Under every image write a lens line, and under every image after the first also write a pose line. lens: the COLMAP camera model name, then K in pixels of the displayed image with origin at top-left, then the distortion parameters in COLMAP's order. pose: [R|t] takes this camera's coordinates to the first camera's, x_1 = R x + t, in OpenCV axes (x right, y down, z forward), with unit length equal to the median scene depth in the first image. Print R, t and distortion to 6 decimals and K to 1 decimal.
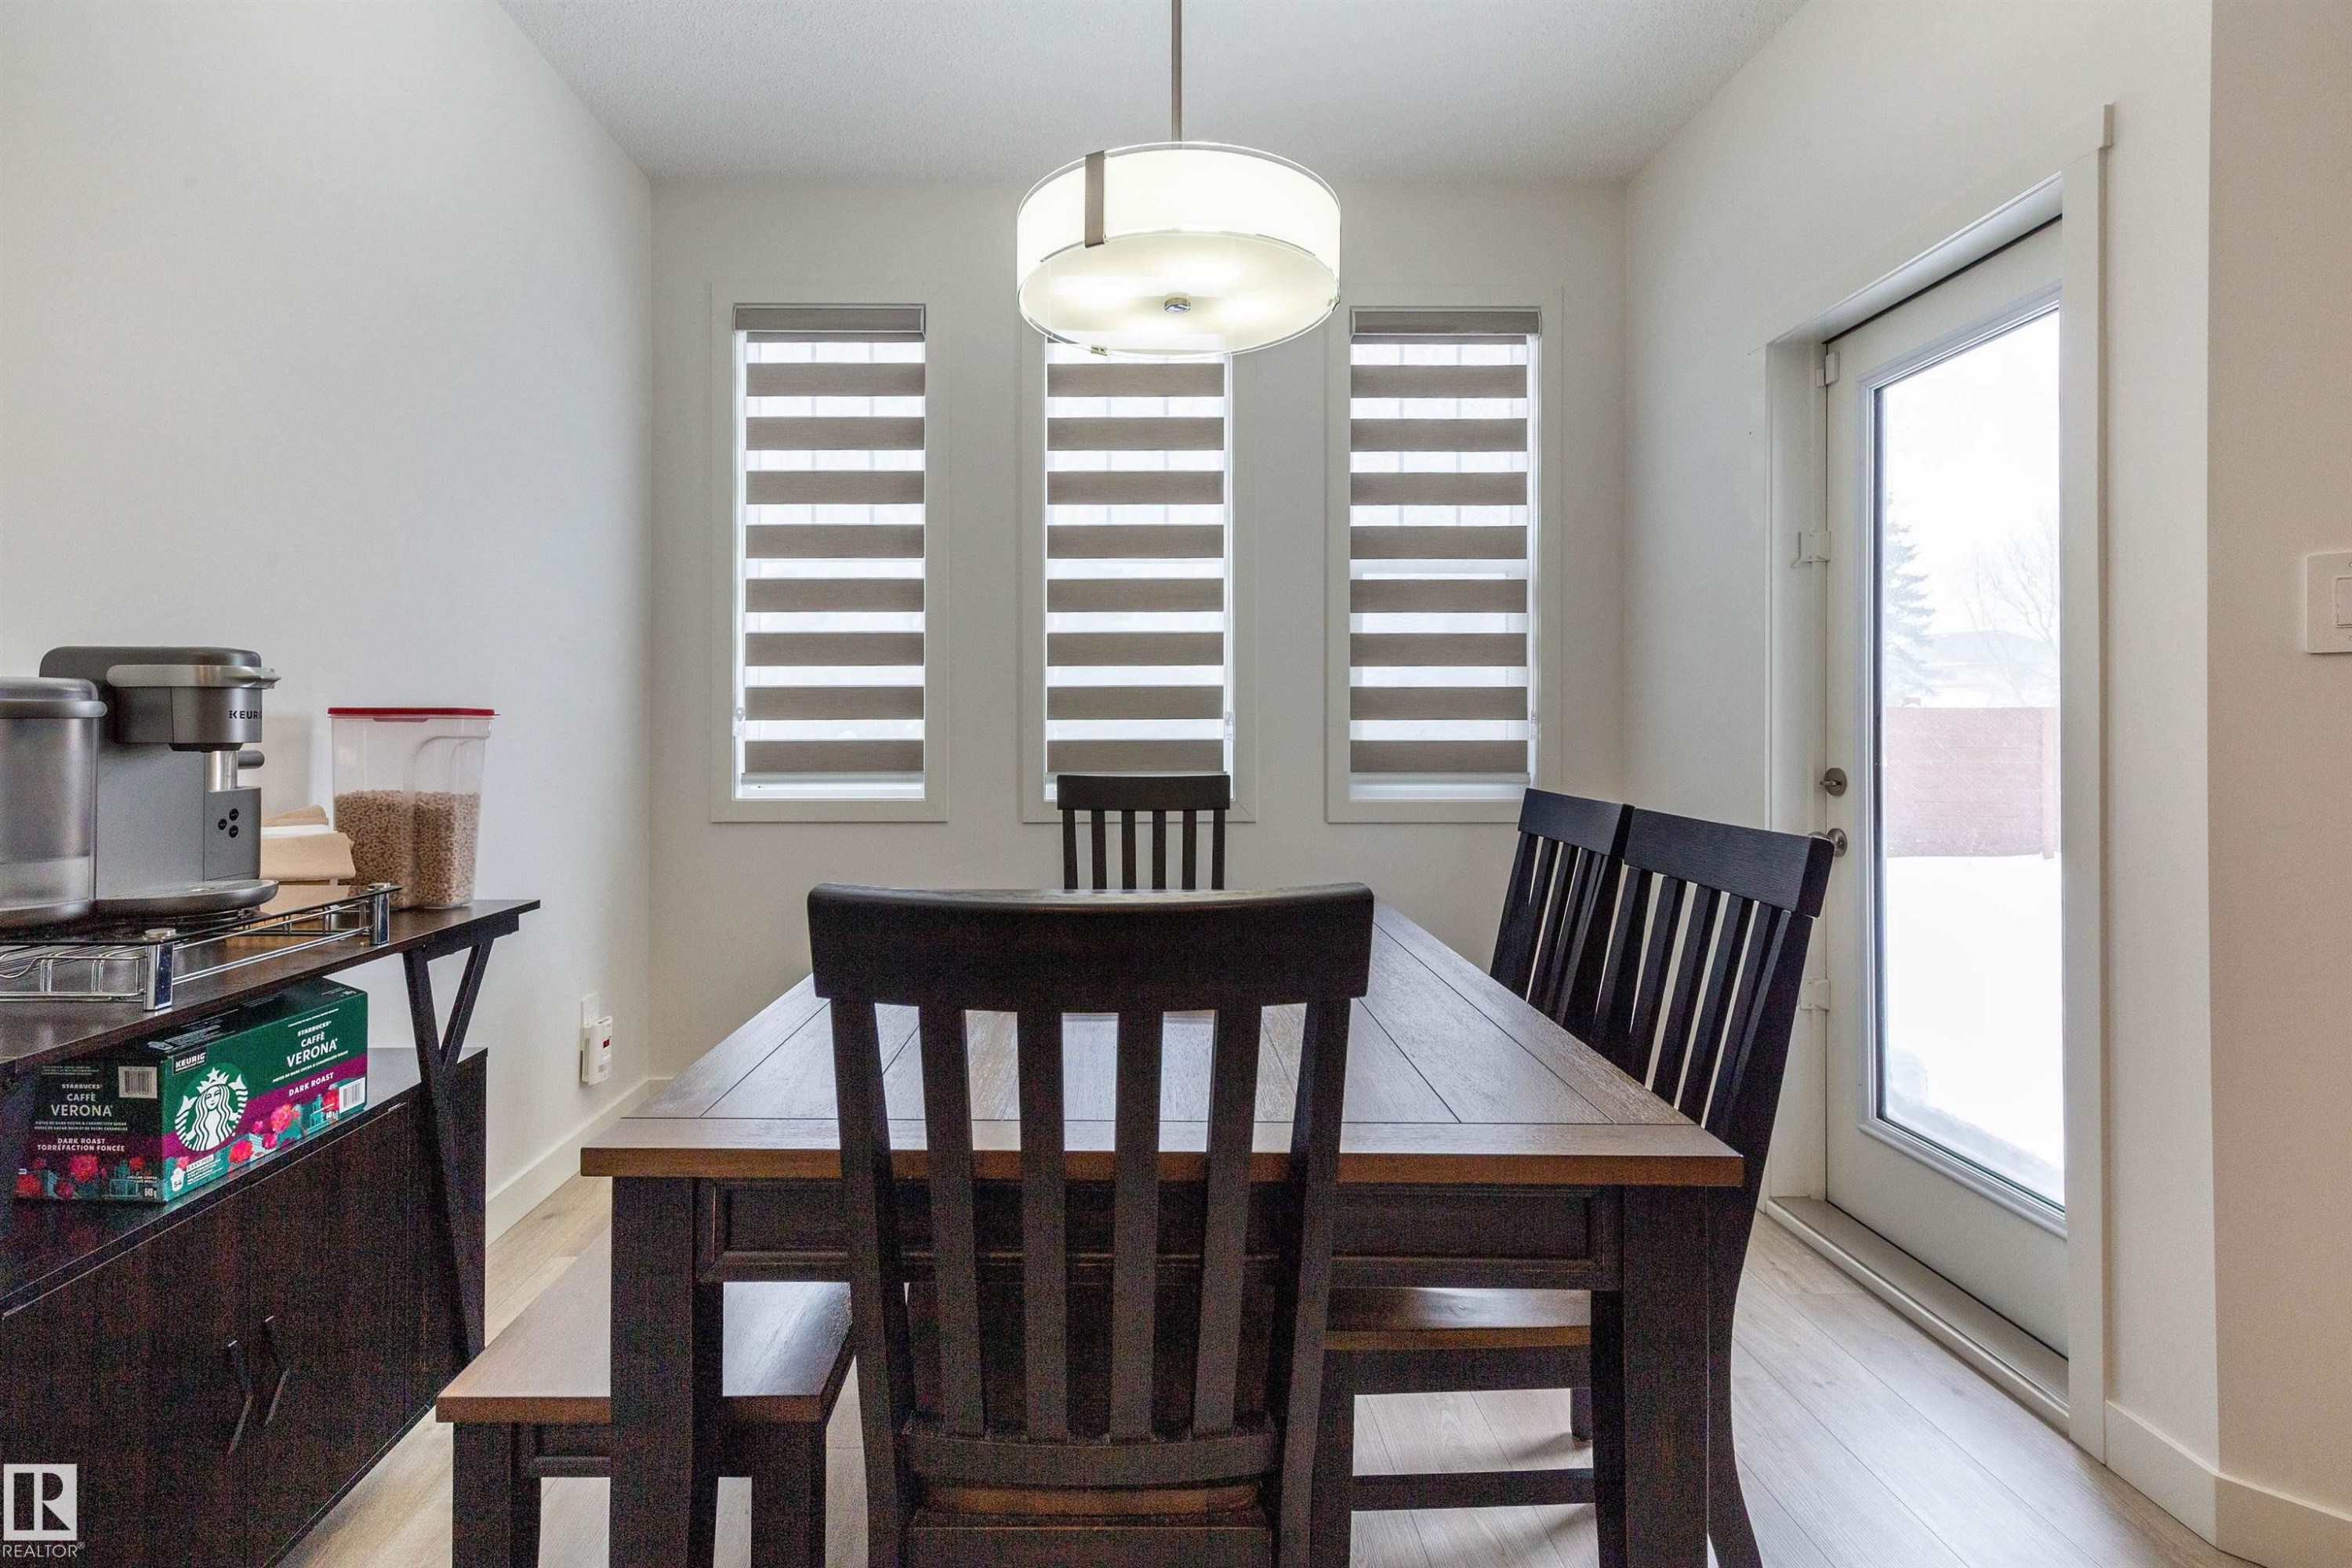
lens RADIAL K [[1583.0, 0, 1313.0], [0, 1583.0, 700.1], [0, 0, 1]] dist [0.043214, 0.001722]
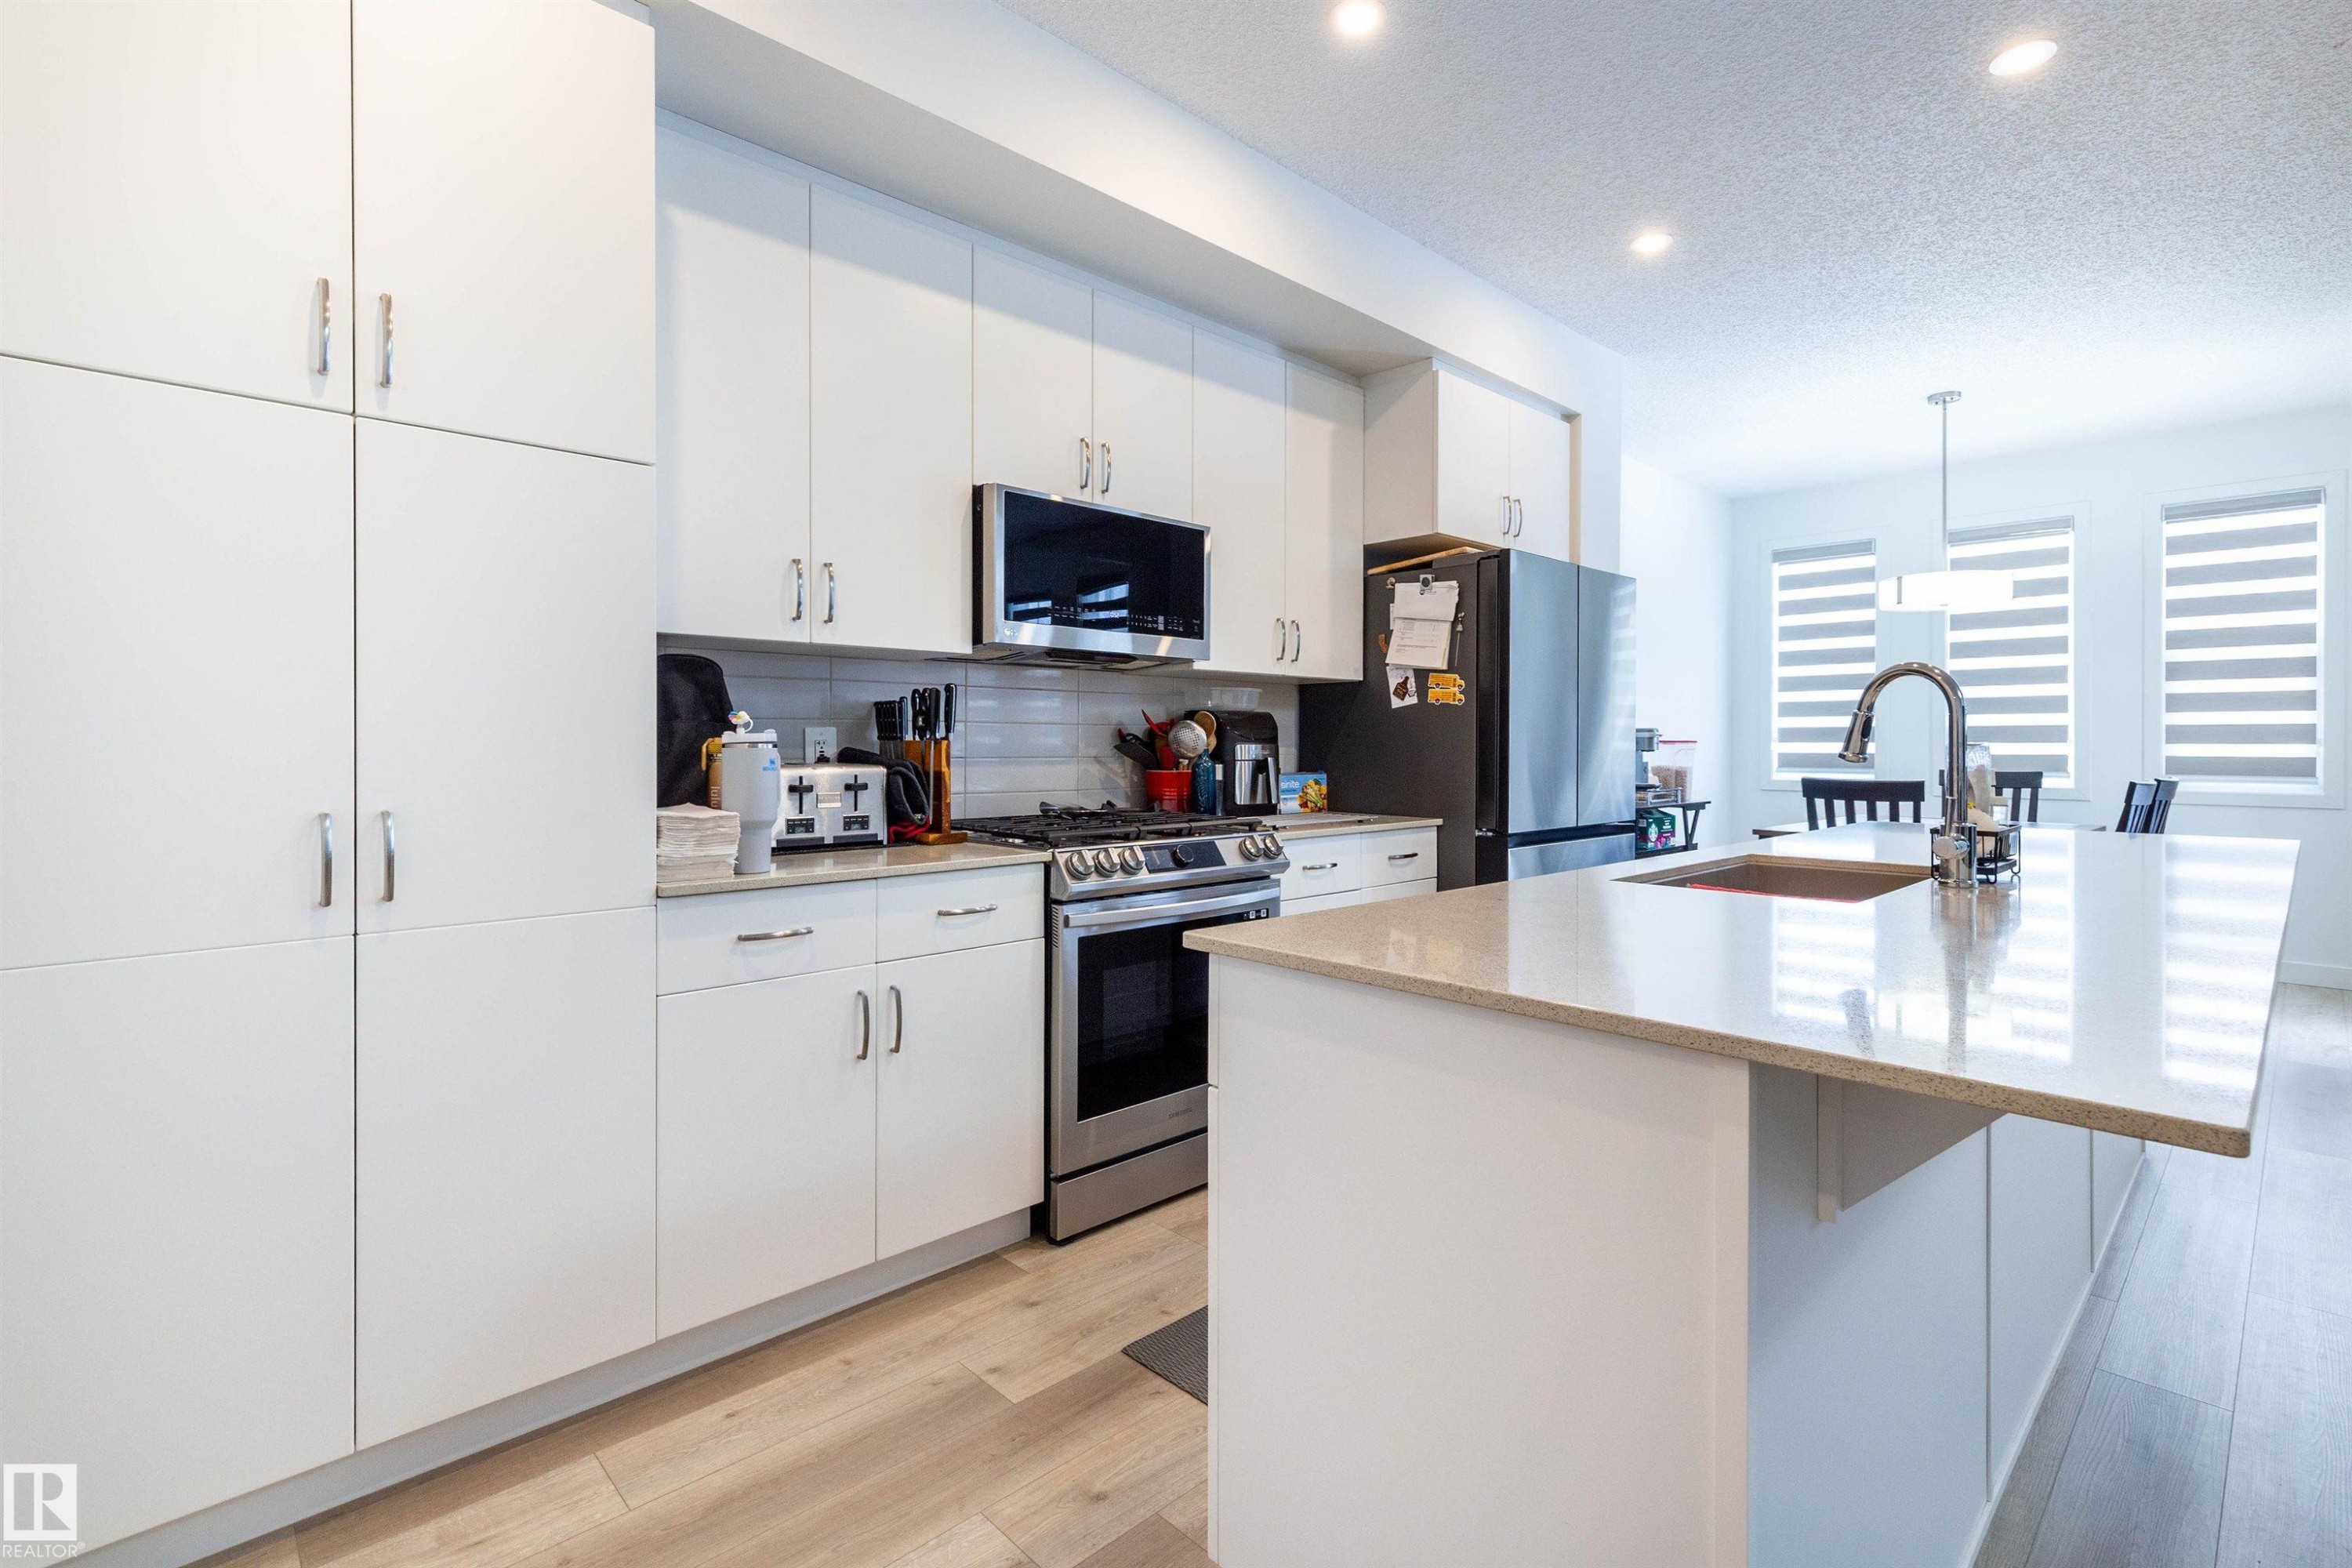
lens RADIAL K [[1077.4, 0, 1120.7], [0, 1077.4, 744.2], [0, 0, 1]] dist [-0.000415, -0.000419]
pose [[0.635081, 0.004351, -0.772433, 0.259847], [0.008558, 0.999883, 0.012669, -0.014669], [0.772398, -0.014657, 0.634970, -0.776126]]
